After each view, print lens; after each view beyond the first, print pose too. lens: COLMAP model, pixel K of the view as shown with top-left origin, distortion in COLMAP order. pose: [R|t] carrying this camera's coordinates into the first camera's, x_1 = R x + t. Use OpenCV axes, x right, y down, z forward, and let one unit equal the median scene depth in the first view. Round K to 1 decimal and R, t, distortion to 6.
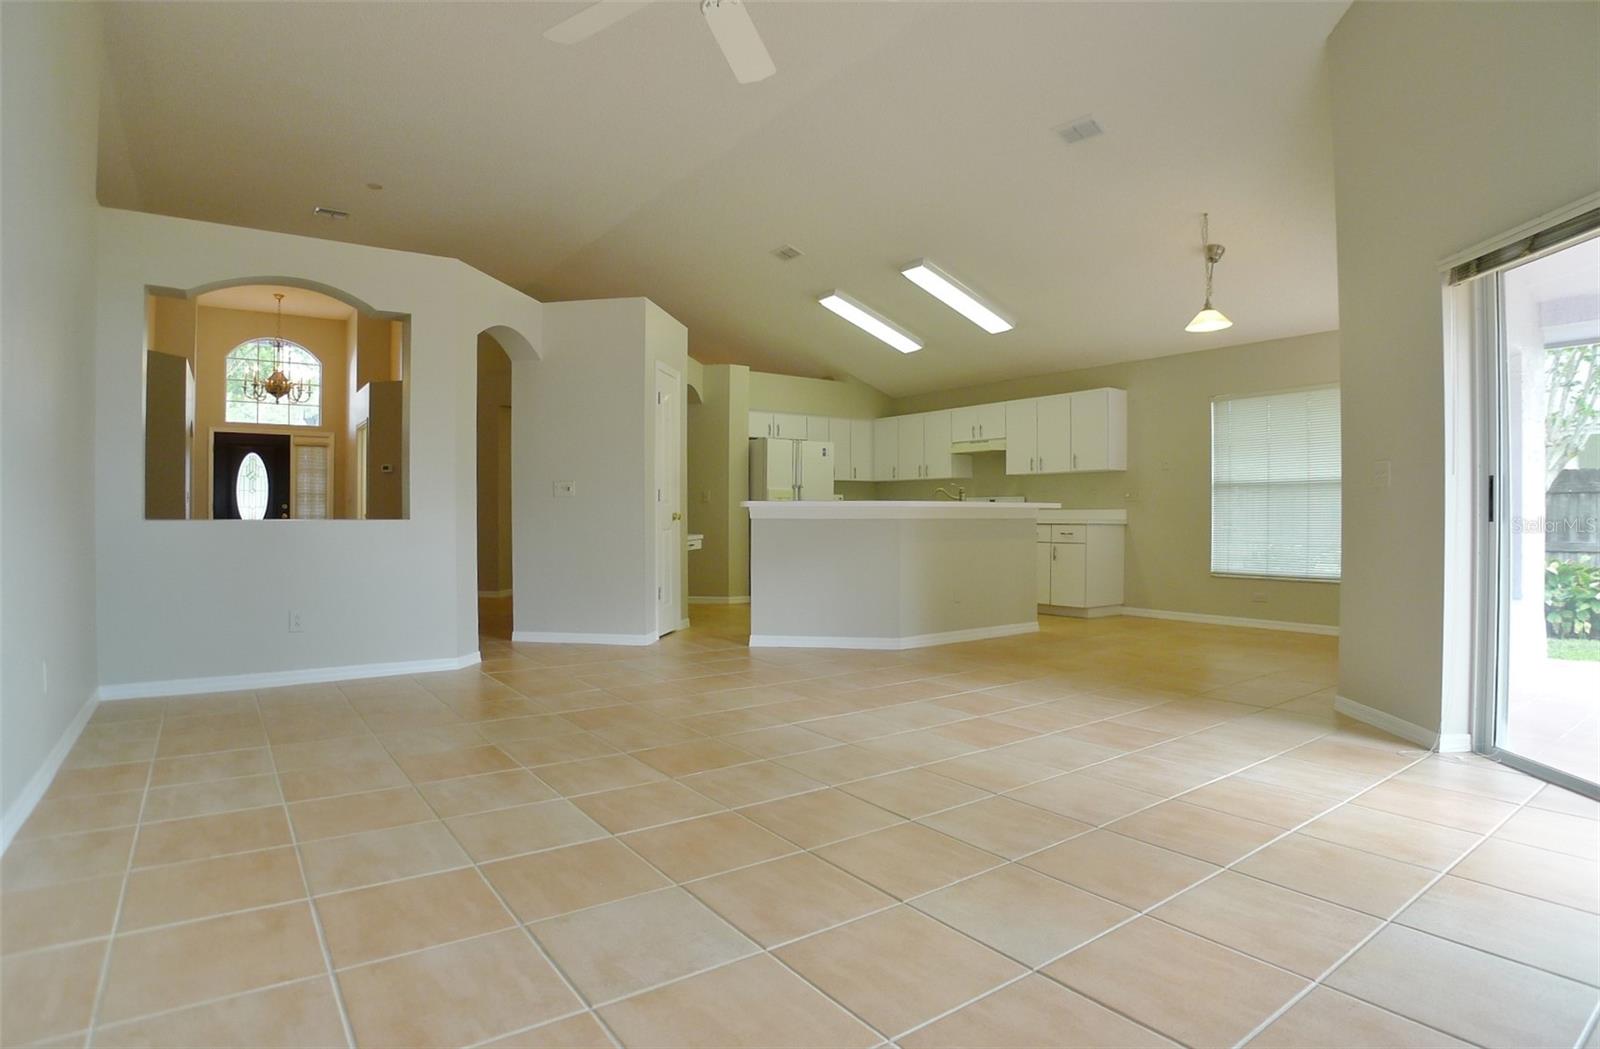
lens RADIAL K [[823.6, 0, 800.2], [0, 823.6, 510.1], [0, 0, 1]] dist [-0.071064, 0.001388]
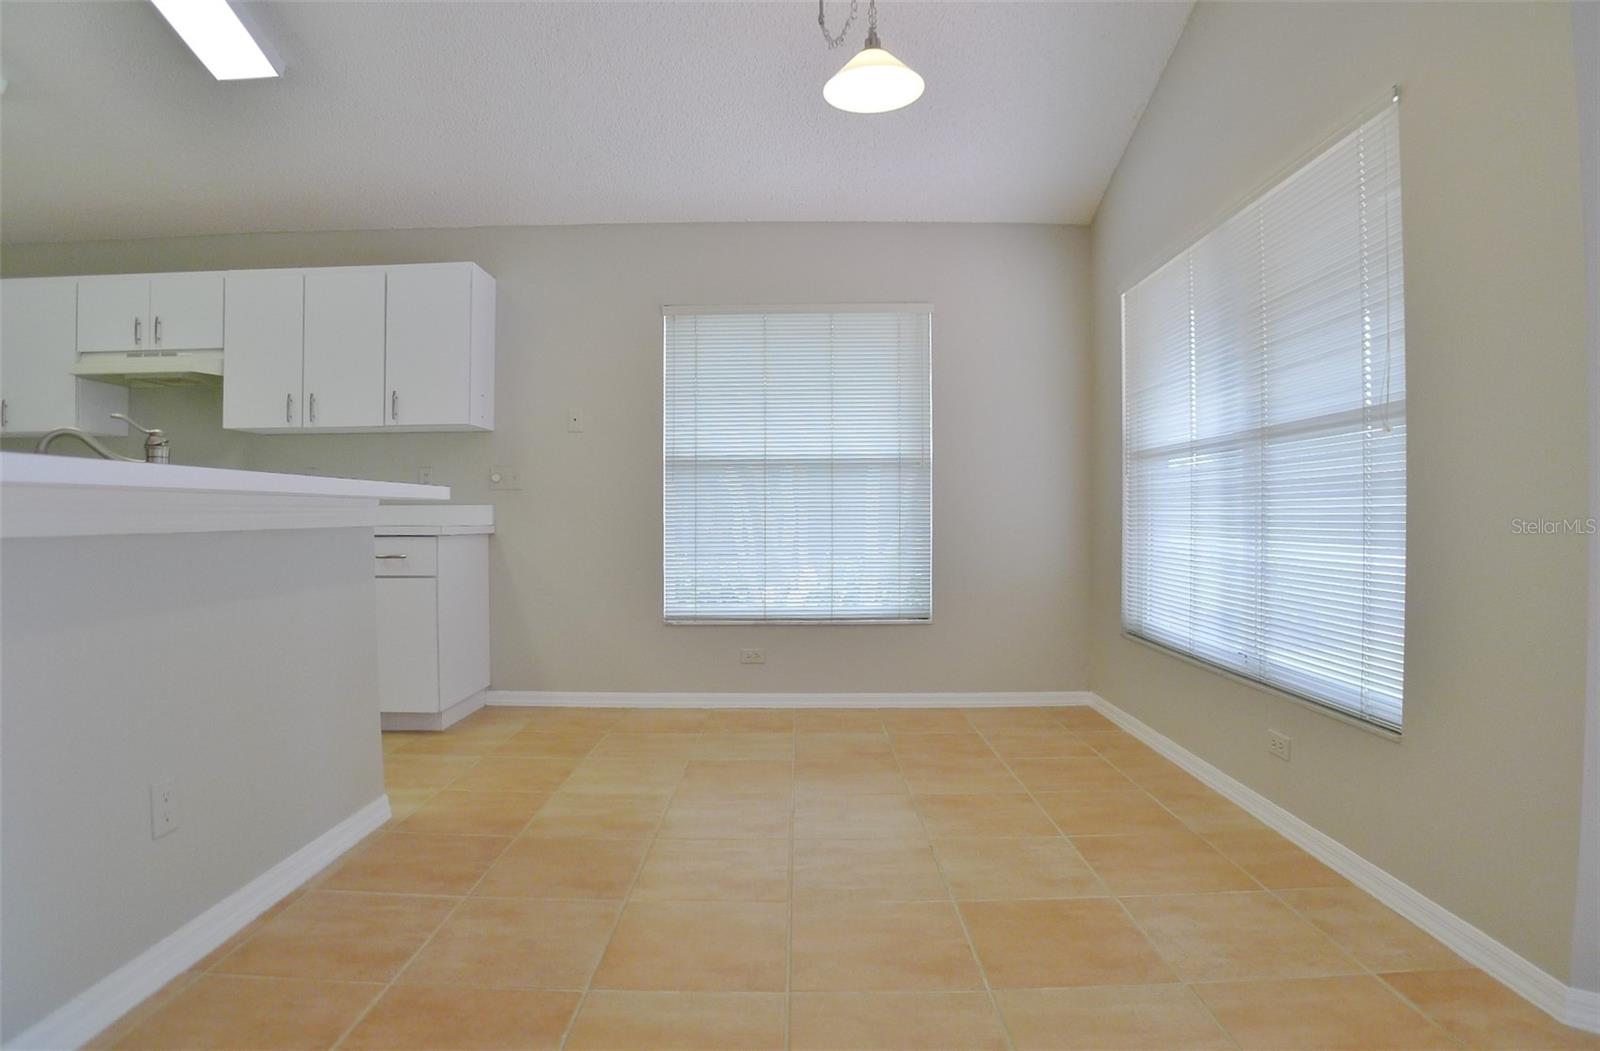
lens RADIAL K [[823.6, 0, 800.2], [0, 823.6, 511.1], [0, 0, 1]] dist [-0.071064, 0.001388]
pose [[0.579776, 0.001918, 0.814774, 0.084987], [-0.002841, 0.999996, -0.000333, 0.002630], [-0.814771, -0.002122, 0.579779, 0.522083]]
